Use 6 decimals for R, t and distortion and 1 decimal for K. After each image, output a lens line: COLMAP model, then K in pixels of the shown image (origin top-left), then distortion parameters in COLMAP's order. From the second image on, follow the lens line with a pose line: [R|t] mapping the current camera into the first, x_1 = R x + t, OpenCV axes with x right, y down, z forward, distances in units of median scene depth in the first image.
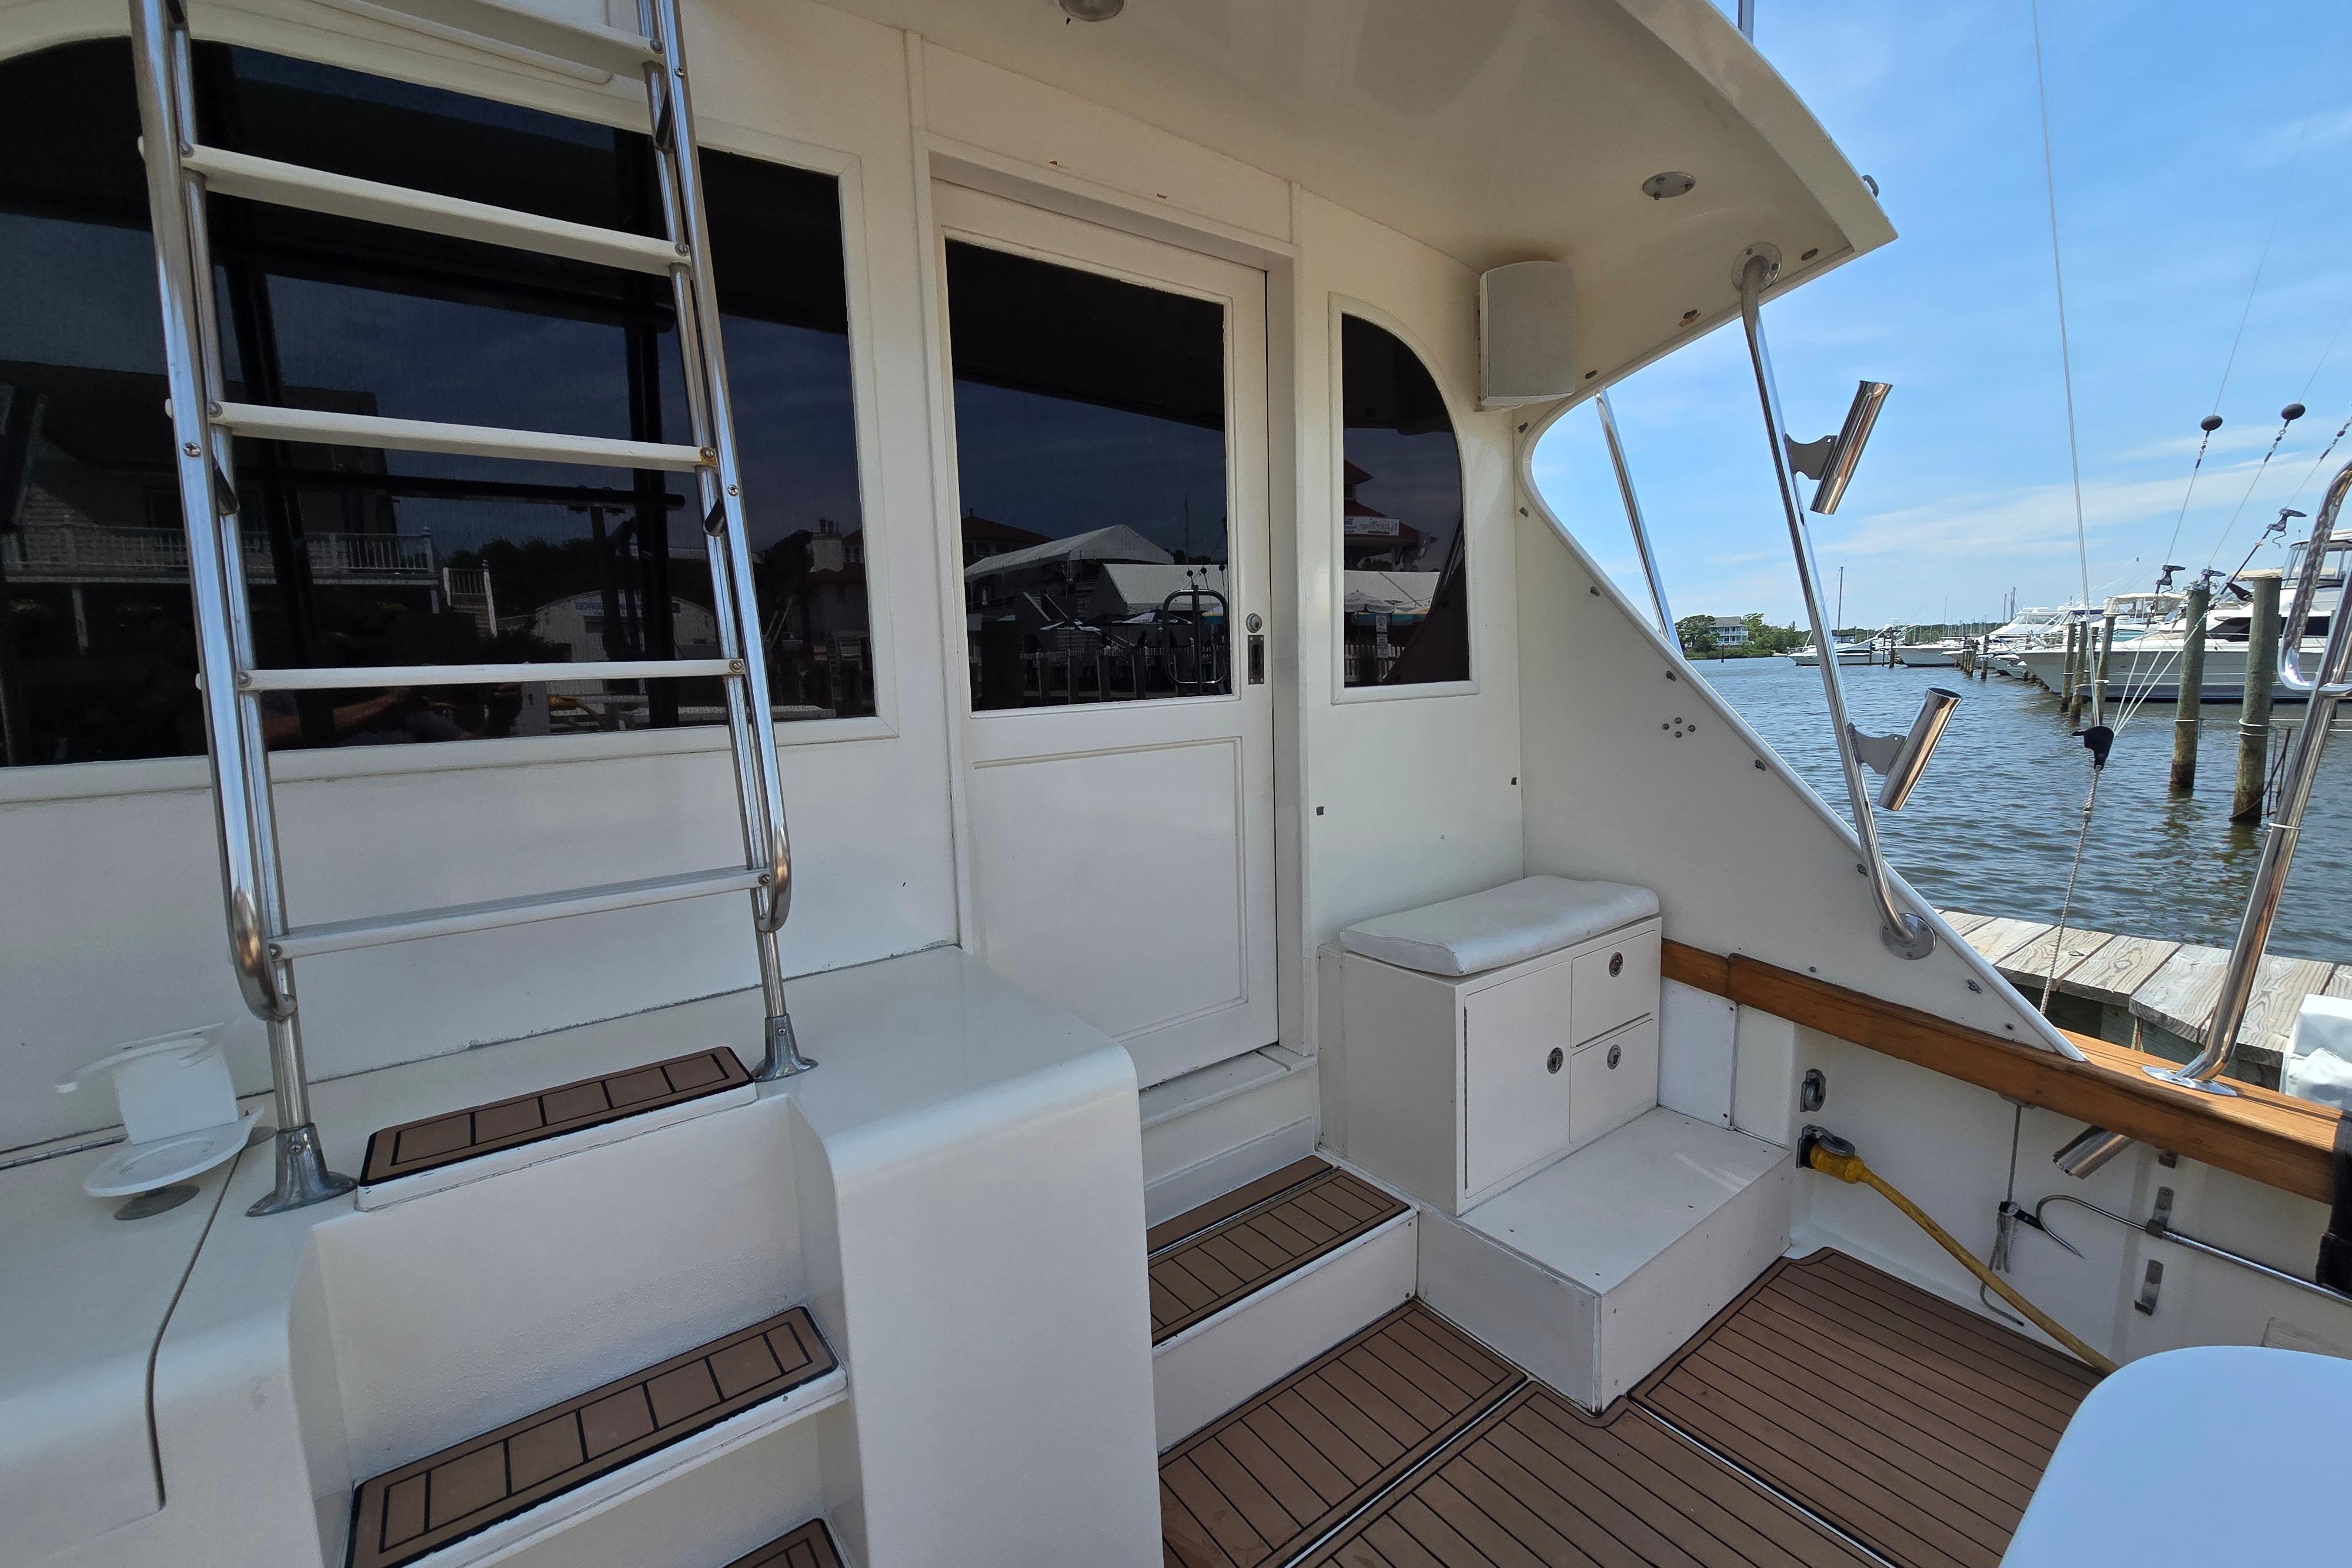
lens RADIAL K [[1007.0, 0, 1180.1], [0, 1007.0, 771.7], [0, 0, 1]] dist [0.092285, -0.000149]
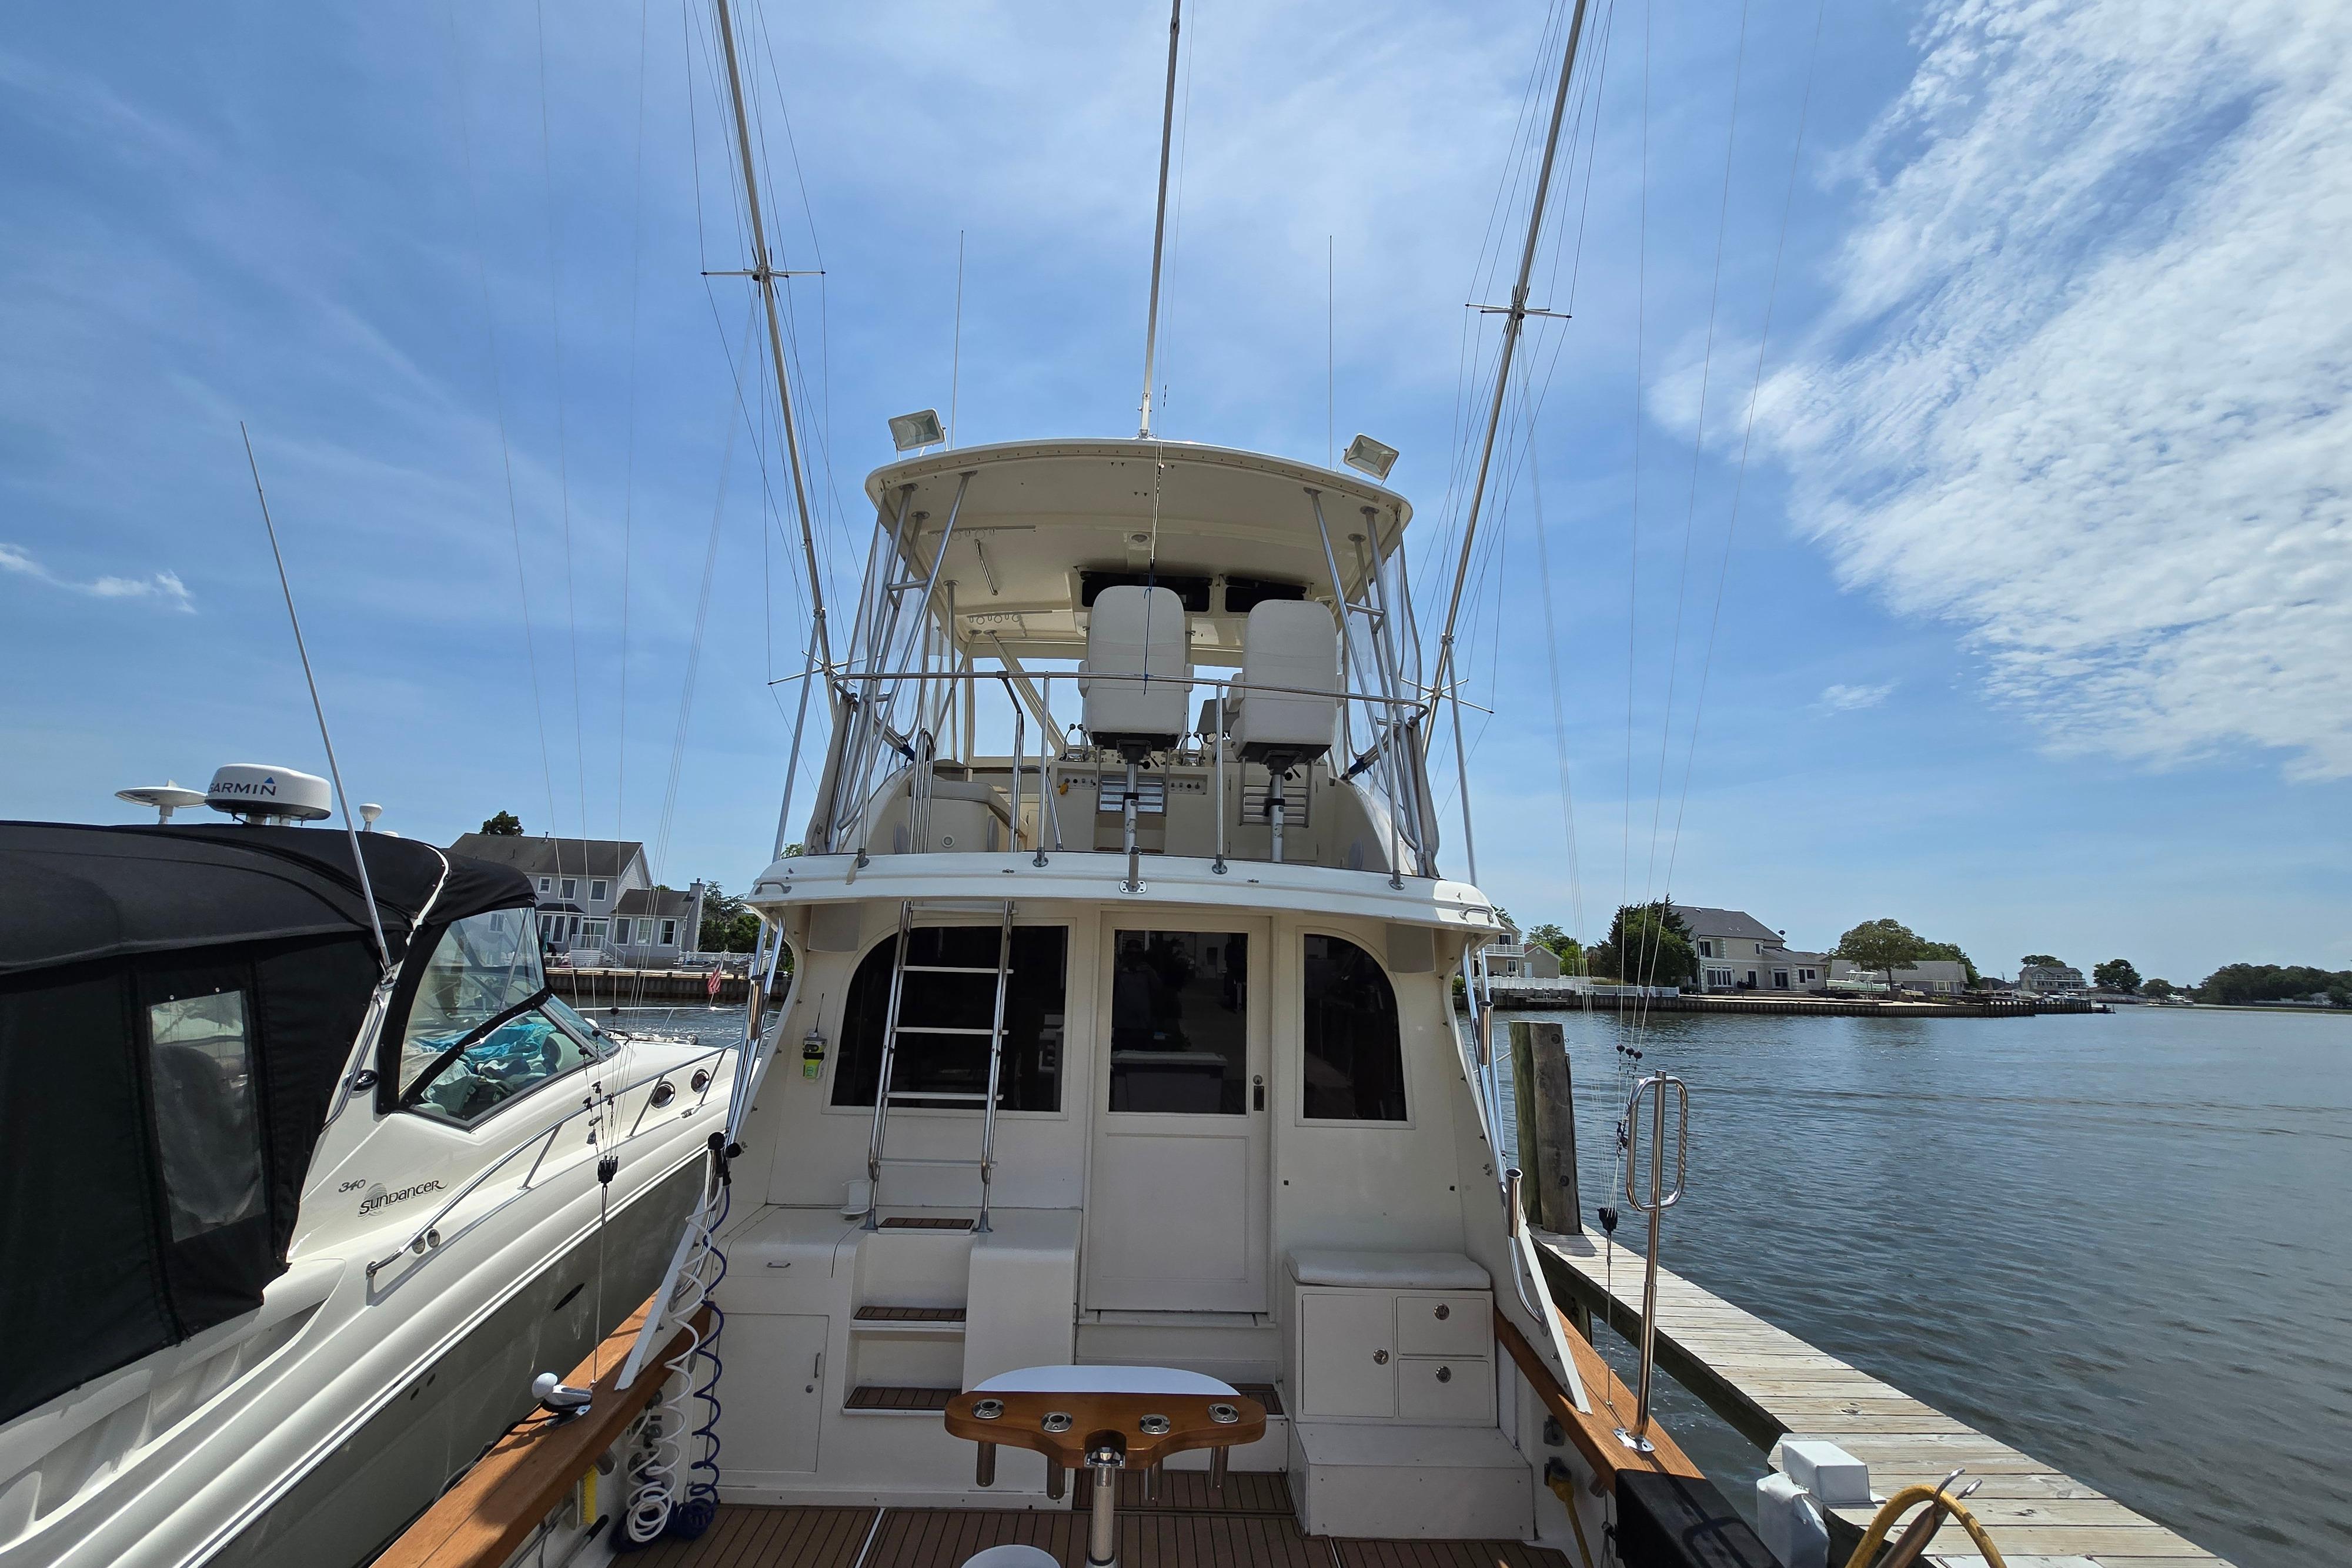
lens RADIAL K [[948.3, 0, 1168.7], [0, 948.3, 786.3], [0, 0, 1]] dist [-0.008227, -0.000346]
pose [[0.820153, -0.047958, -0.570131, 1.101540], [-0.120194, 0.959802, -0.253640, -0.219435], [0.559377, 0.276550, 0.781420, -0.818183]]
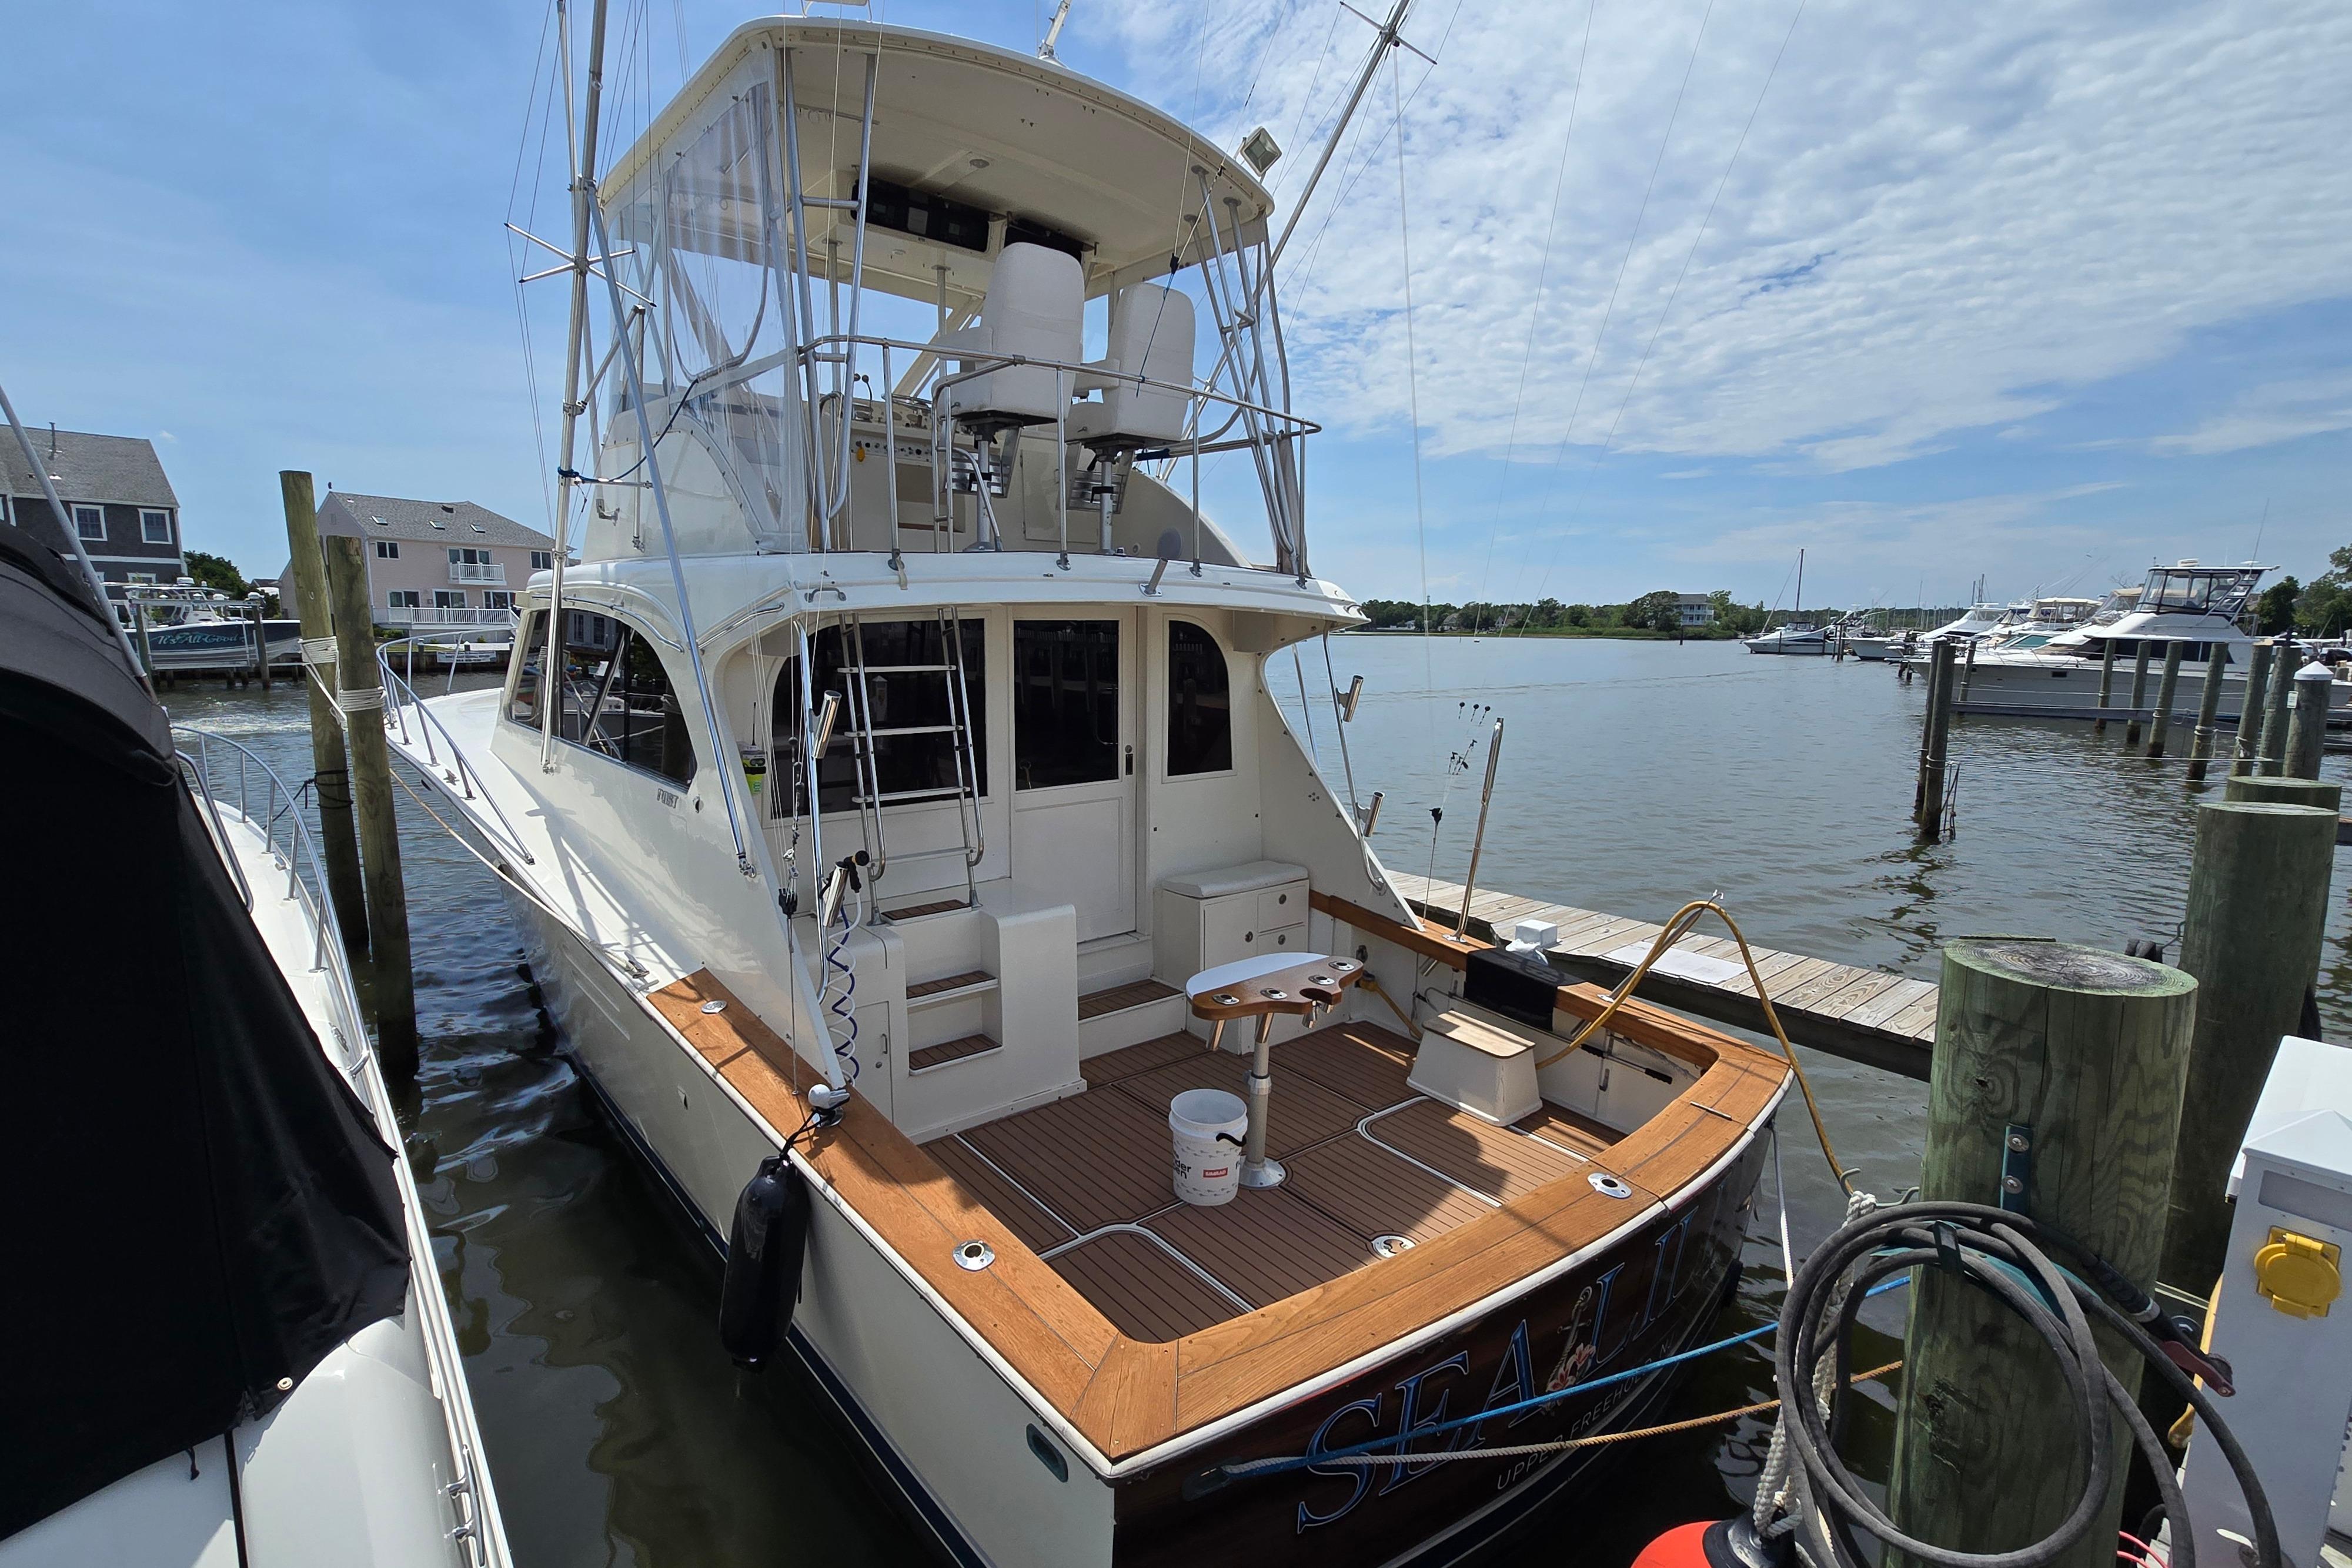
lens RADIAL K [[1077.9, 0, 1166.0], [0, 1077.9, 790.9], [0, 0, 1]] dist [-0.013548, -0.000420]
pose [[0.997718, 0.036759, 0.056634, 0.021845], [-0.039224, 0.998302, 0.043061, -0.168479], [-0.054955, -0.045184, 0.997466, -1.579568]]
